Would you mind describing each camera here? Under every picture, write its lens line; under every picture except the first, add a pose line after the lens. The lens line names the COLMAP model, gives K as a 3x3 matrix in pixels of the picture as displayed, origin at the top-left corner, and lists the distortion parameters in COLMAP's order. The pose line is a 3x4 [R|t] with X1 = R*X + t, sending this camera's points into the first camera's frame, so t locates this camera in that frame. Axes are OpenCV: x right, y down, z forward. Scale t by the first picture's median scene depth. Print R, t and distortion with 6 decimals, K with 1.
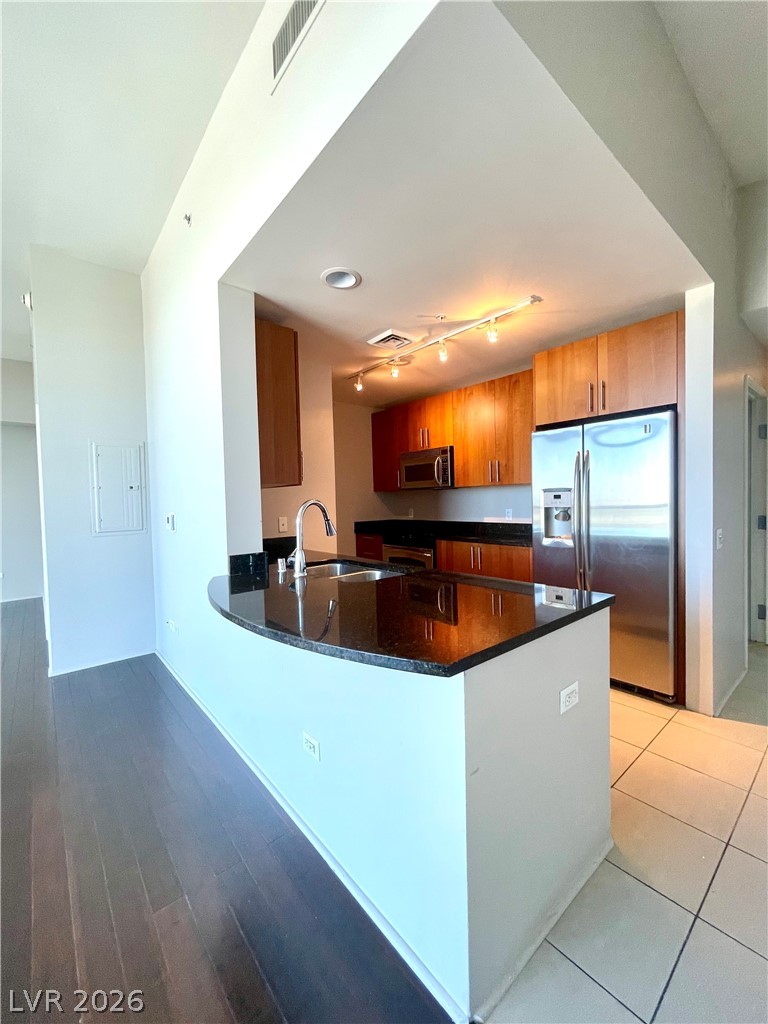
lens RADIAL K [[406.5, 0, 384.0], [0, 406.5, 512.0], [0, 0, 1]] dist [0.000547, 0.000316]
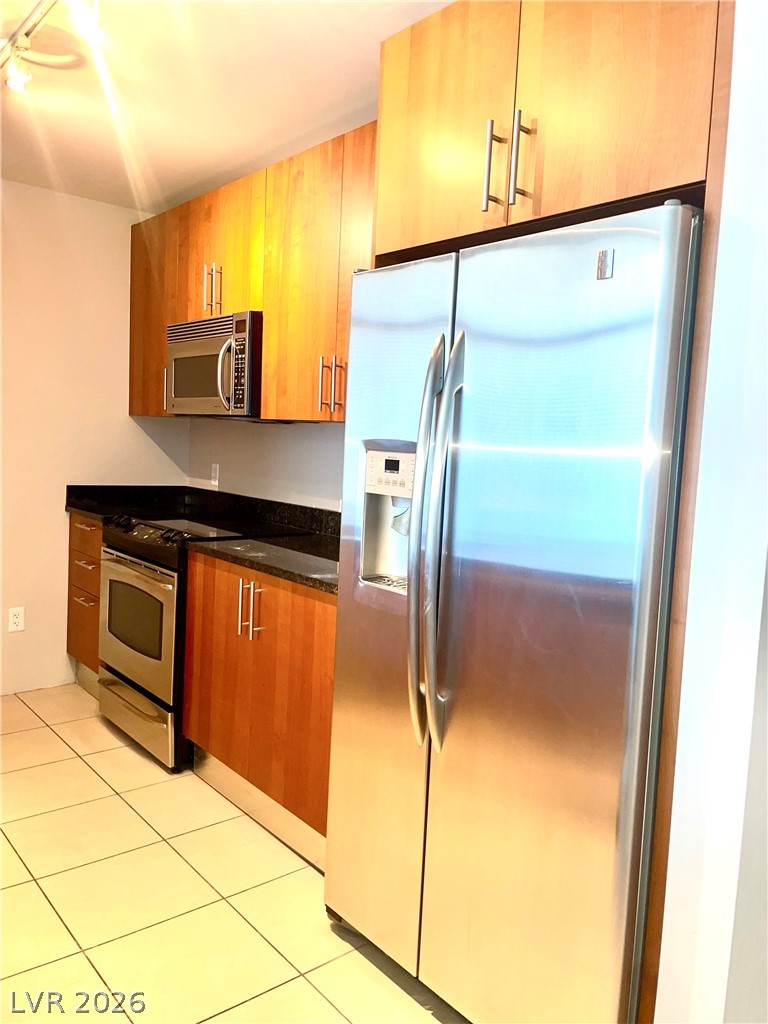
lens RADIAL K [[768.2, 0, 384.0], [0, 768.2, 512.0], [0, 0, 1]] dist [-0.007122, -0.002821]
pose [[0.997009, 0.077057, 0.005990, 0.357738], [-0.077282, 0.994996, 0.063326, -0.033507], [-0.001081, -0.063599, 0.997975, 0.305876]]
